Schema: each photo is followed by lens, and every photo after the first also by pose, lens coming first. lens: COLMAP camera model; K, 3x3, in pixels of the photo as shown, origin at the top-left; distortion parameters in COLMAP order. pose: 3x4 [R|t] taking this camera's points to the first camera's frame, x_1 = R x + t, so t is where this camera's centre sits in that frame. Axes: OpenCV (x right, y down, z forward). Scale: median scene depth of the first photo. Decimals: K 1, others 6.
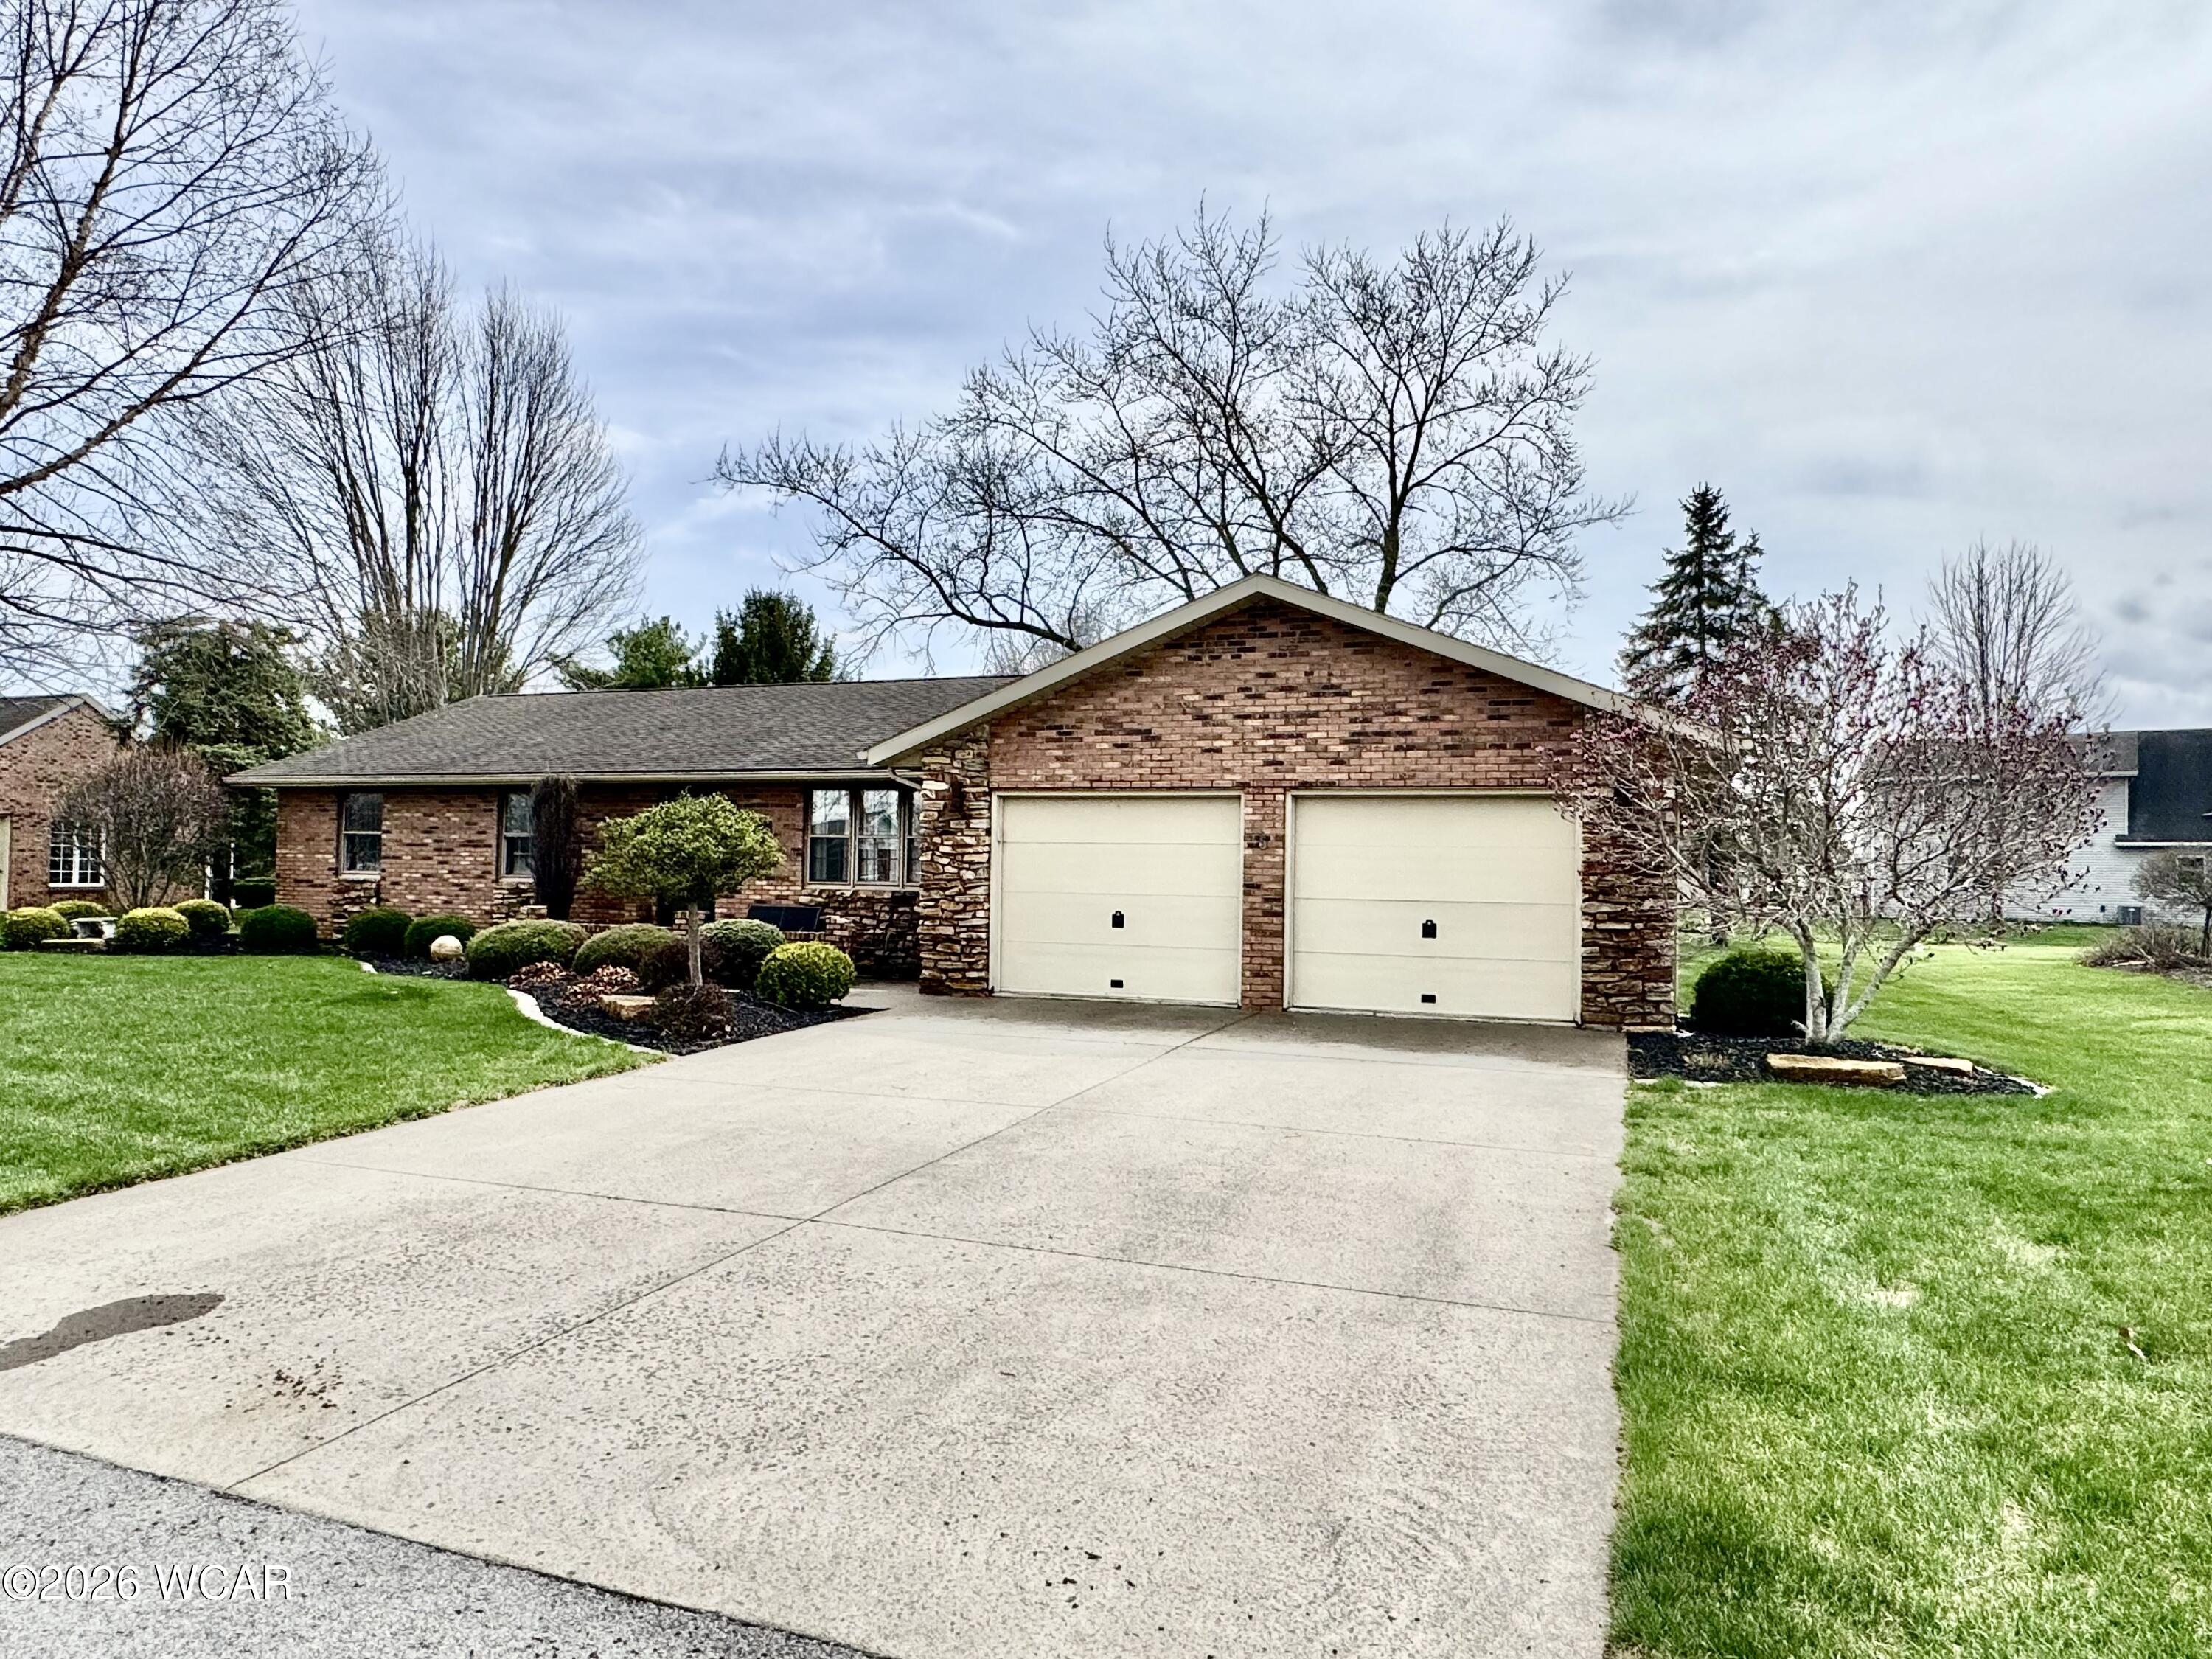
lens RADIAL K [[1411.8, 0, 1106.0], [0, 1411.8, 829.5], [0, 0, 1]] dist [-0.022848, -0.000147]
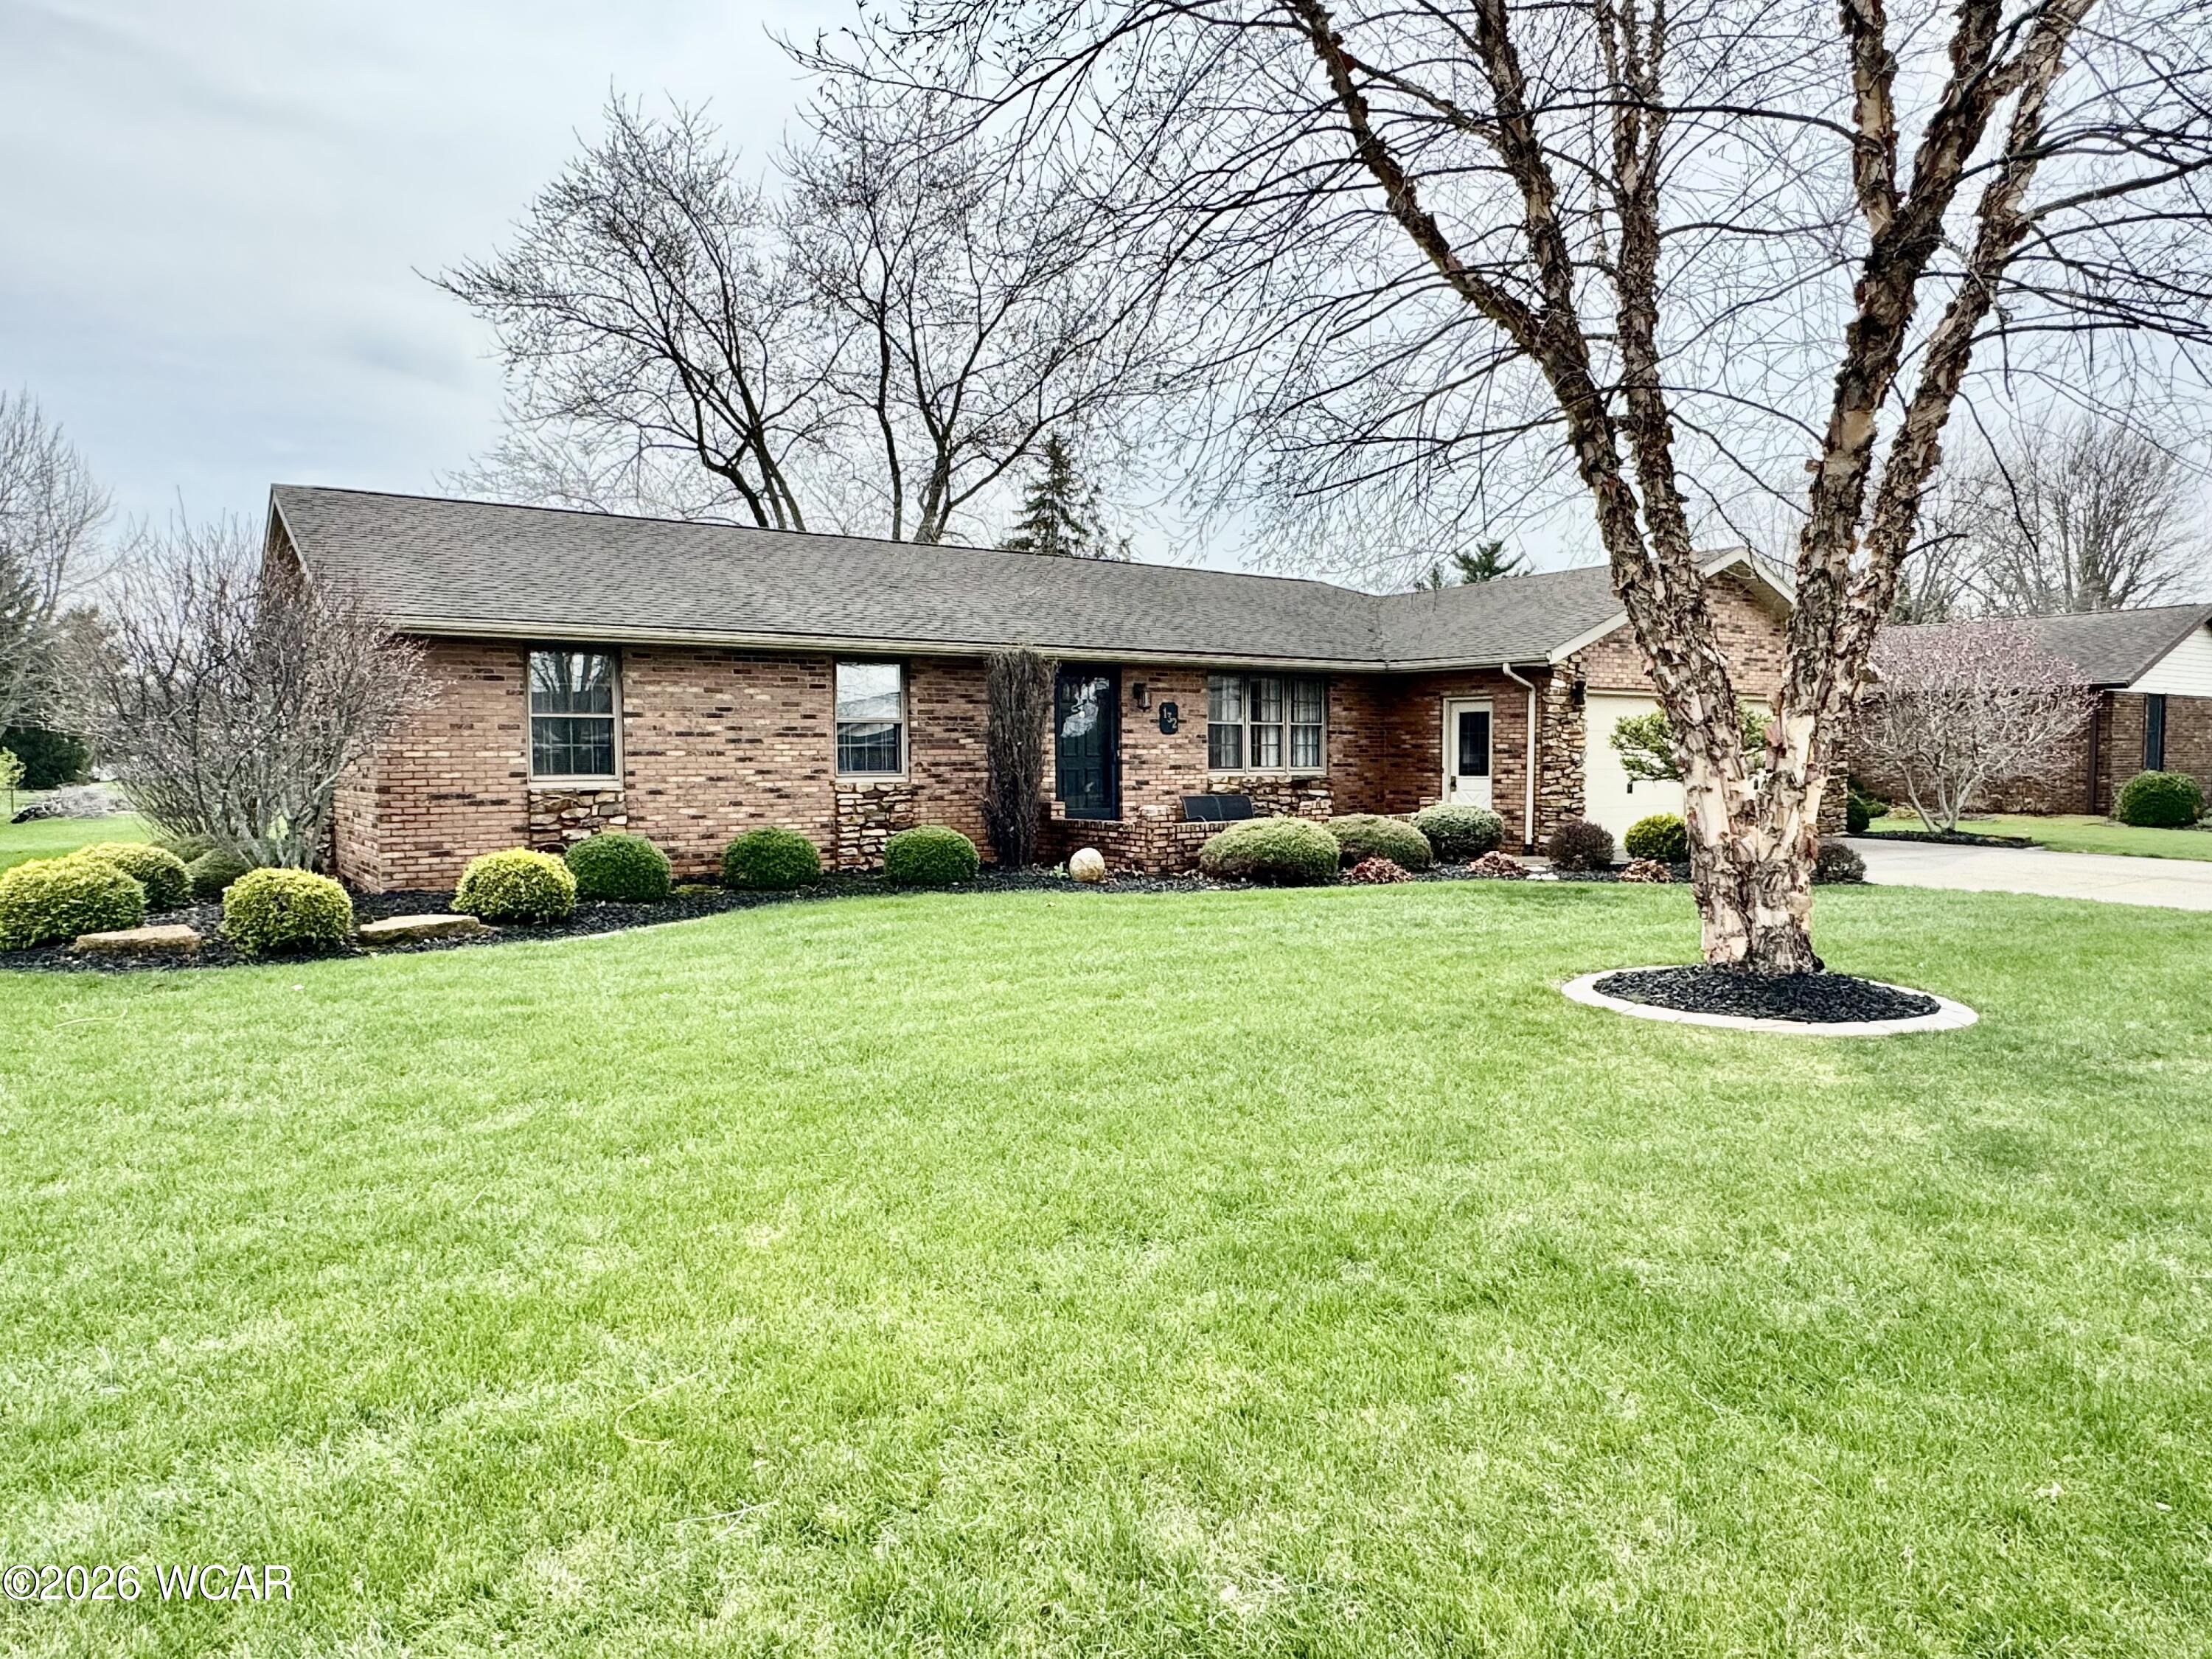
lens RADIAL K [[1411.8, 0, 1106.0], [0, 1411.8, 829.5], [0, 0, 1]] dist [-0.022848, -0.000147]
pose [[0.561096, -0.062053, 0.825422, -1.403257], [-0.009271, 0.996652, 0.081228, -0.000453], [-0.827699, -0.053229, 0.558642, 0.674664]]
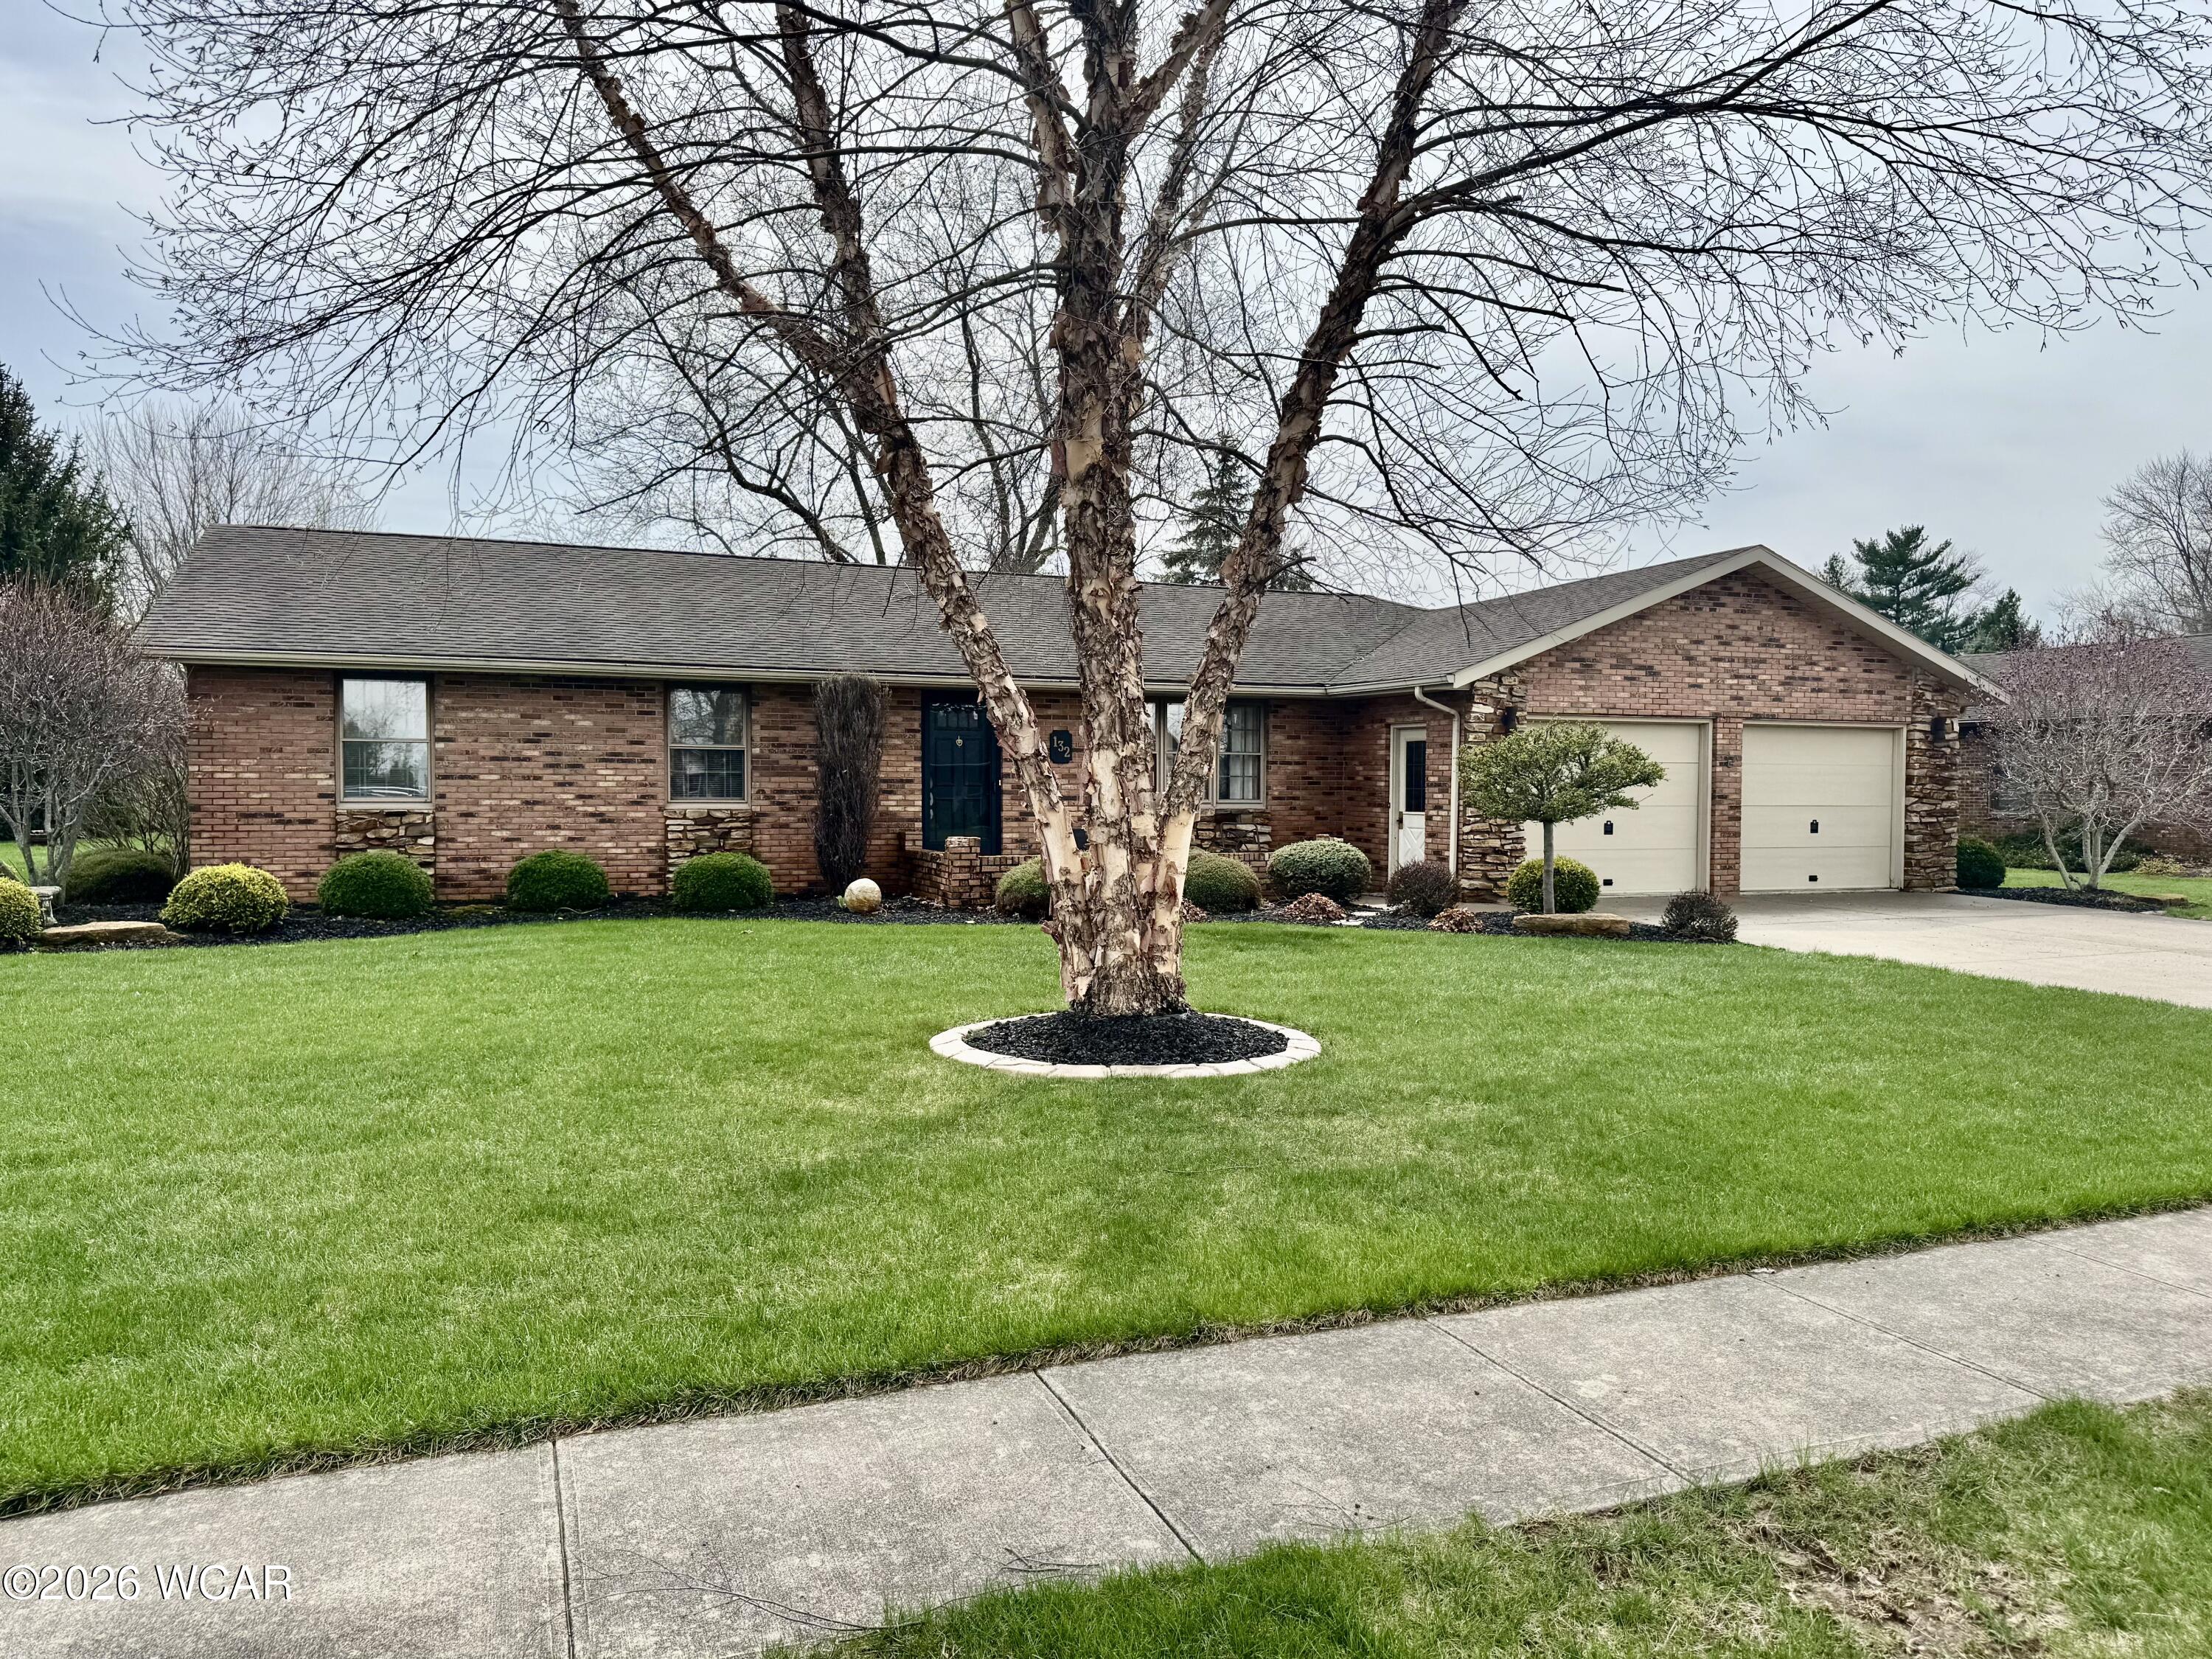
lens RADIAL K [[1577.2, 0, 1106.0], [0, 1577.2, 829.5], [0, 0, 1]] dist [0.055546, -0.002376]
pose [[0.734402, -0.030744, 0.678018, -1.204899], [-0.012923, 0.998159, 0.059259, -0.006996], [-0.678592, -0.052282, 0.732652, 0.326338]]
